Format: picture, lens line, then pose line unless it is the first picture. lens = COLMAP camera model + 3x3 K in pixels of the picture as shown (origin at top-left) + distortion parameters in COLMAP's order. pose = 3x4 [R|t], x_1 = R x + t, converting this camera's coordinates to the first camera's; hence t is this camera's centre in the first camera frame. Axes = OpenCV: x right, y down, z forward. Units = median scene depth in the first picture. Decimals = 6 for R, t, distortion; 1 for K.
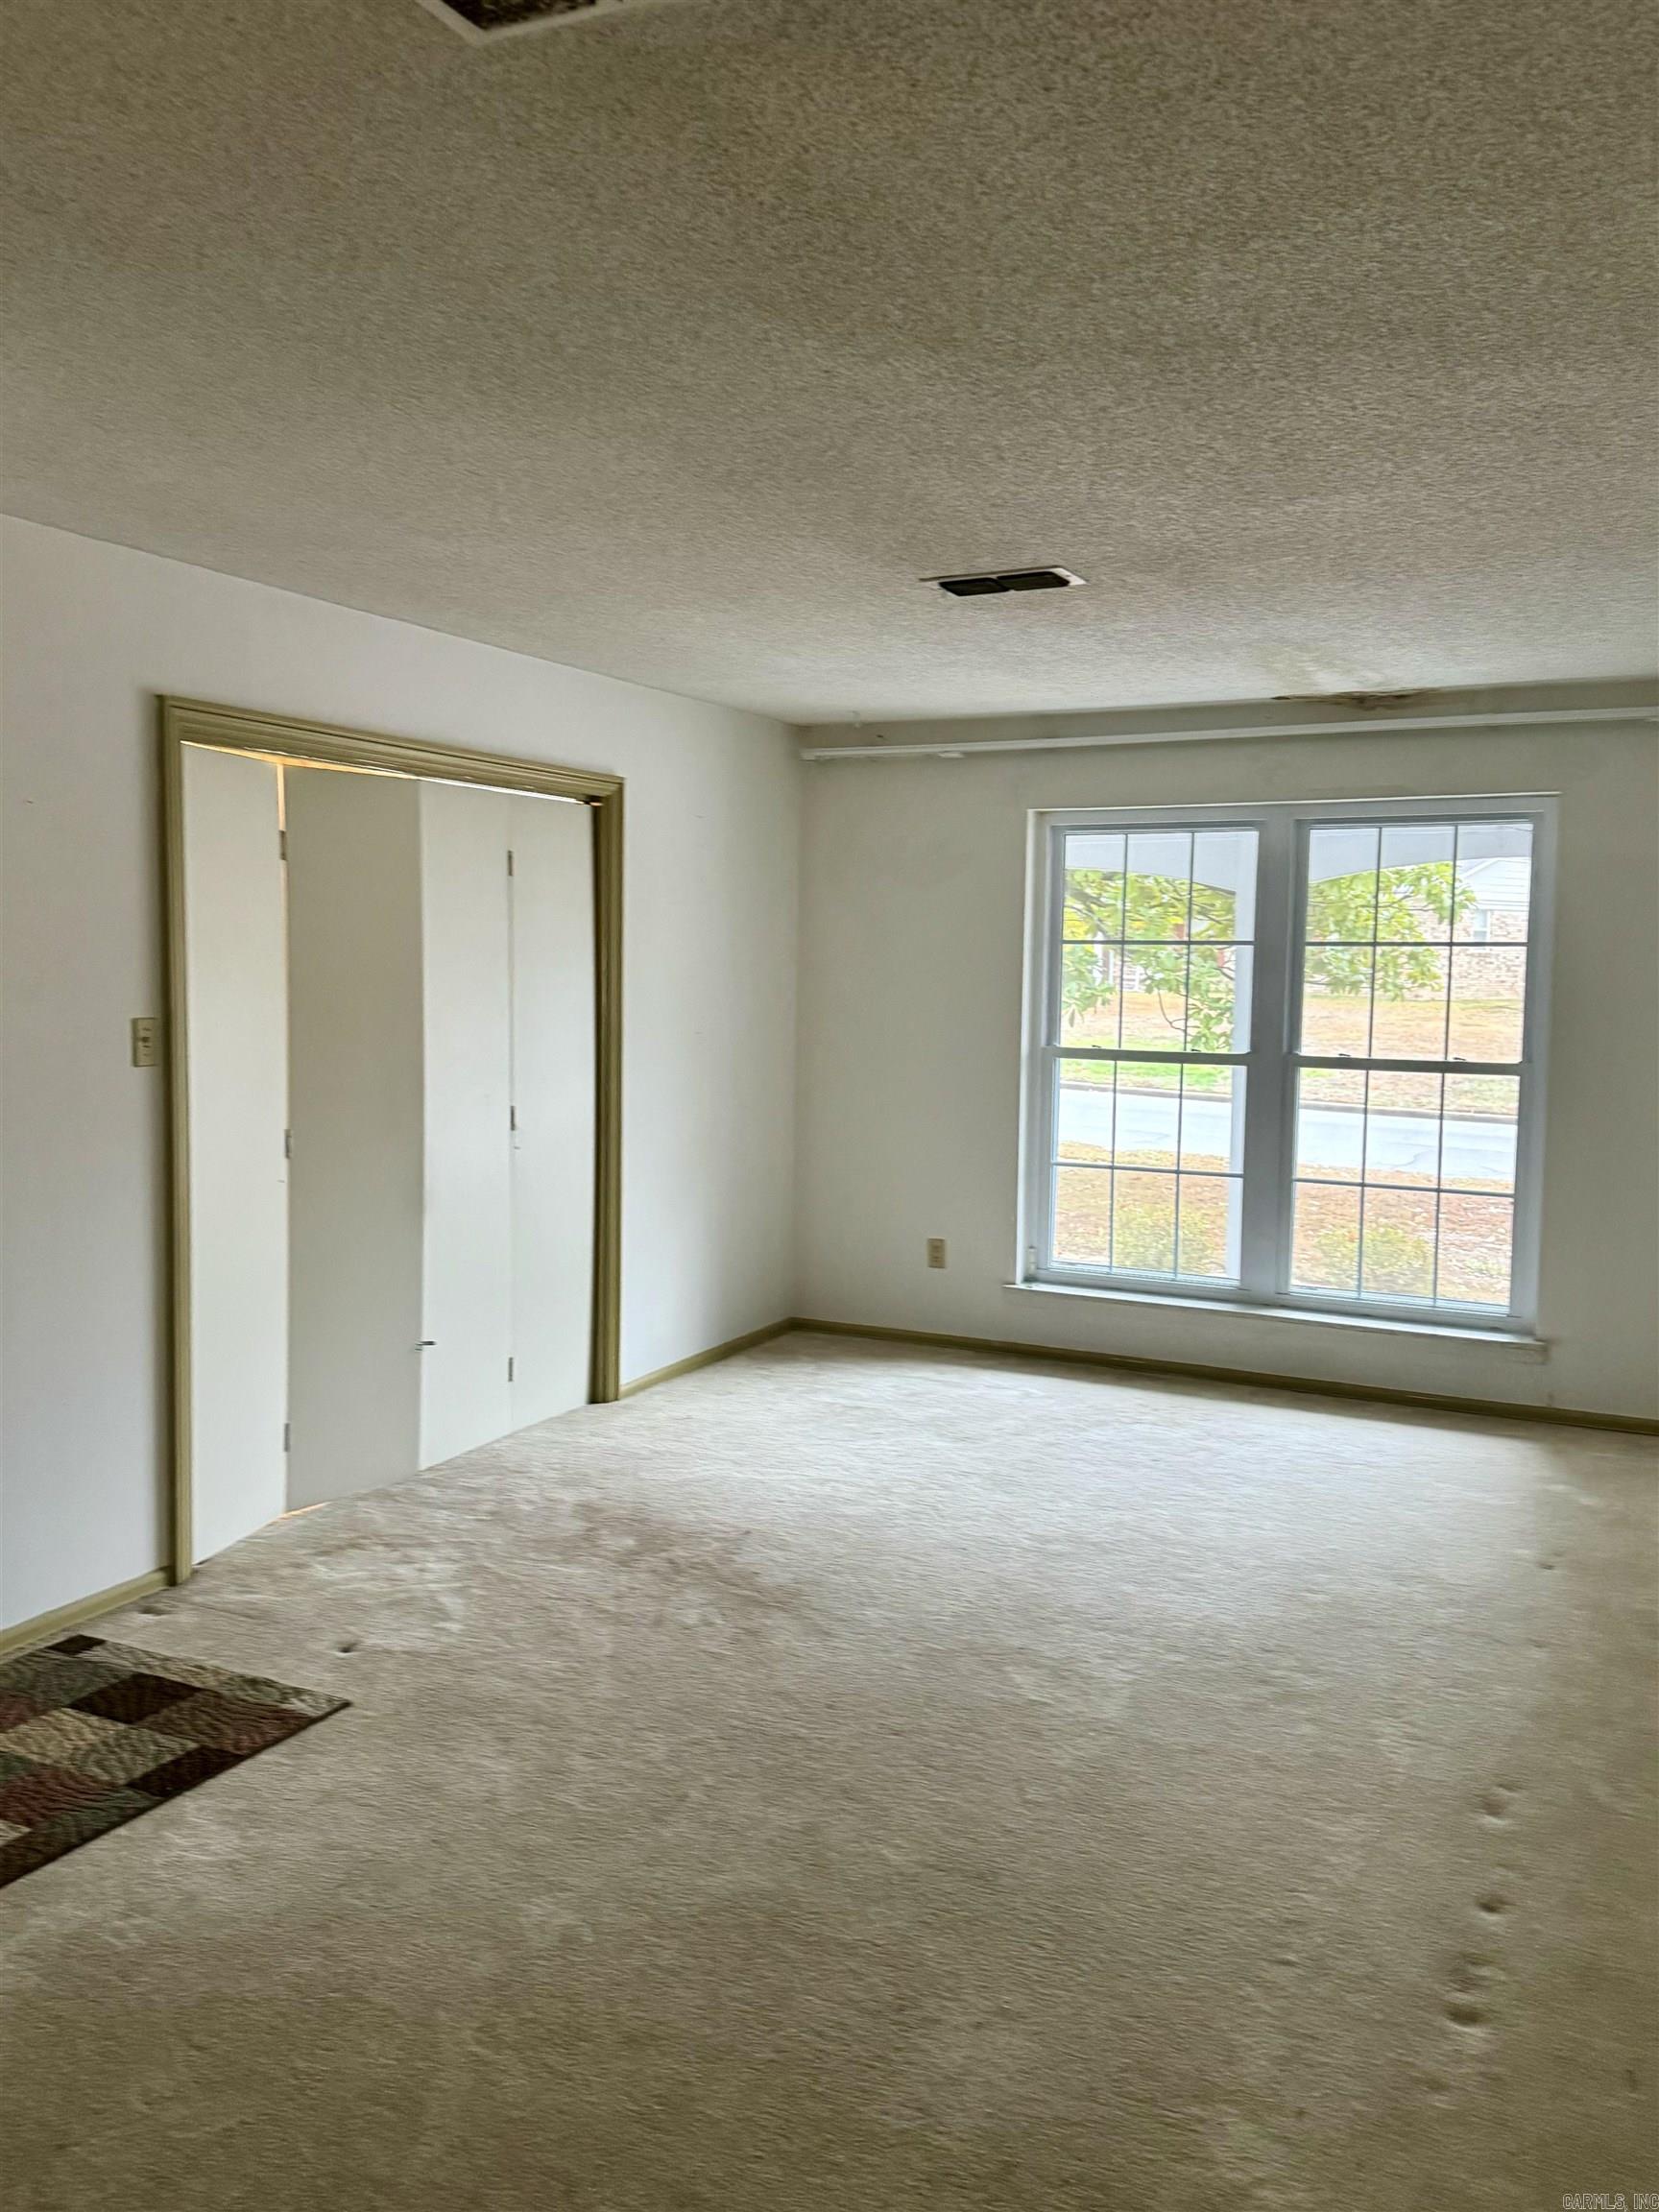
lens RADIAL K [[1837.5, 0, 760.9], [0, 1837.5, 1109.7], [0, 0, 1]] dist [0.328186, -0.827738]
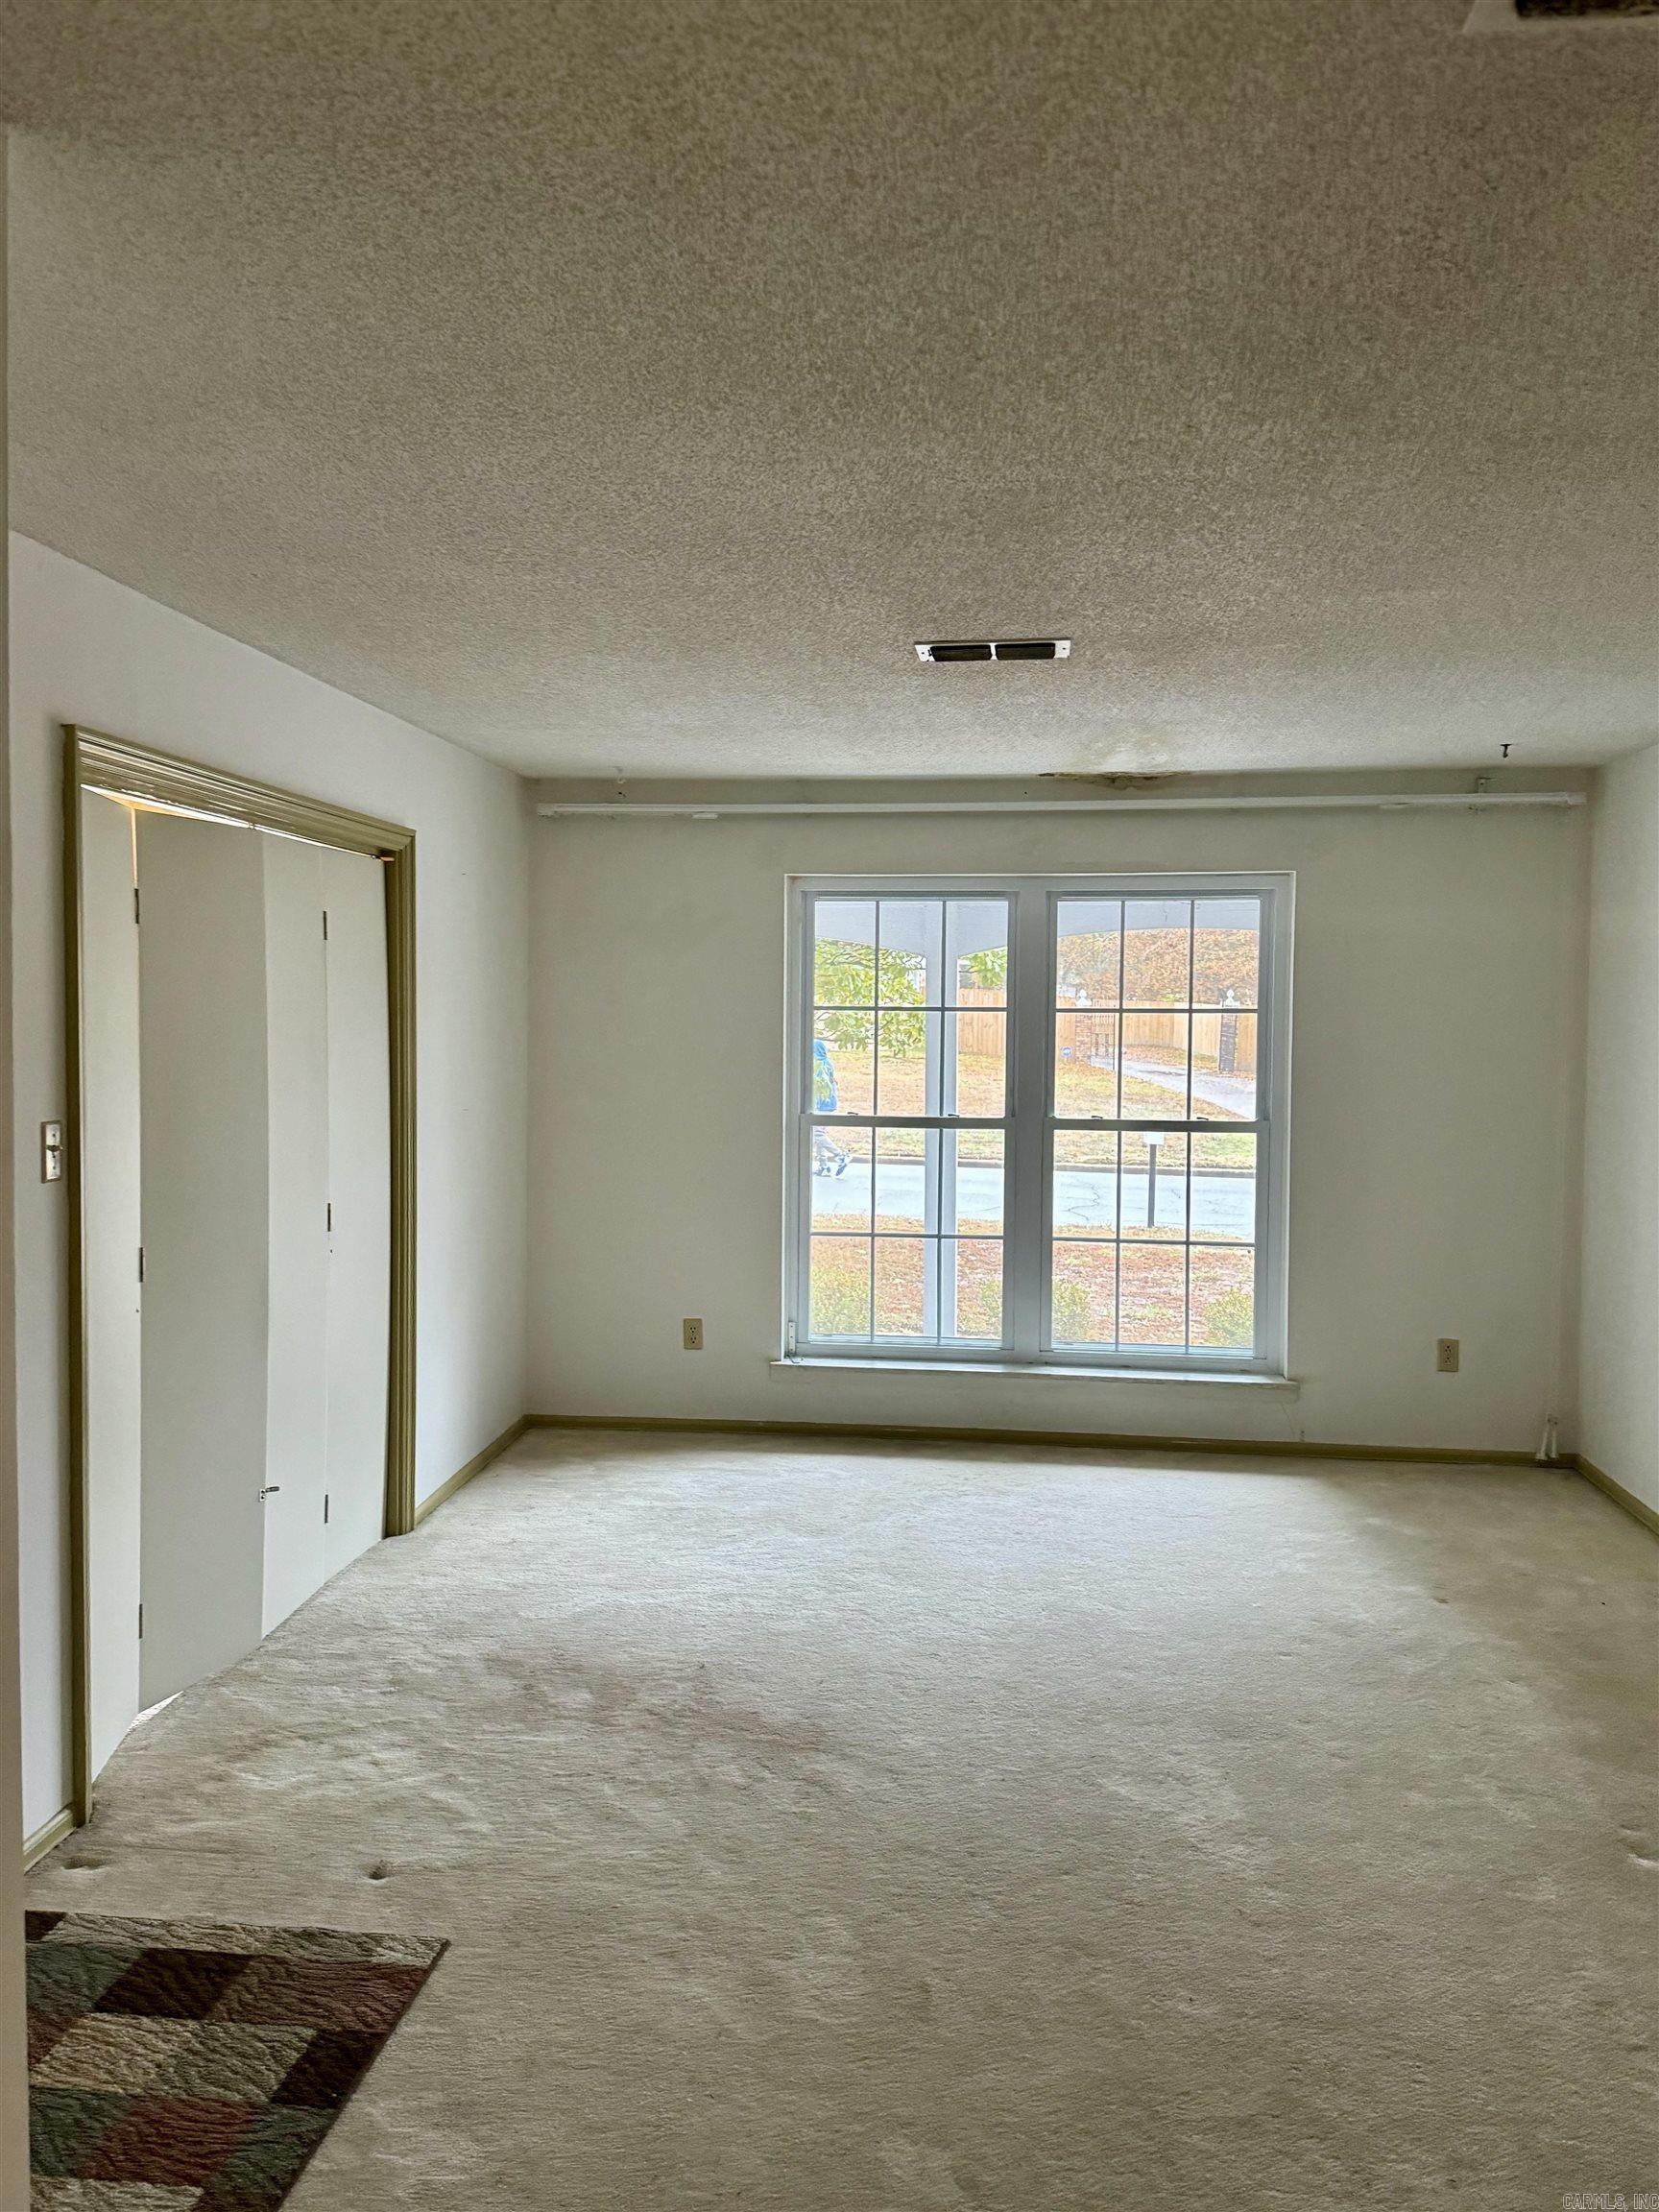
lens RADIAL K [[1861.2, 0, 720.6], [0, 1861.2, 1104.4], [0, 0, 1]] dist [0.186421, -0.346285]
pose [[0.935714, -0.026272, 0.351780, -0.285713], [0.036310, 0.999099, -0.021967, -0.023738], [-0.350886, 0.033327, 0.935825, 0.116716]]
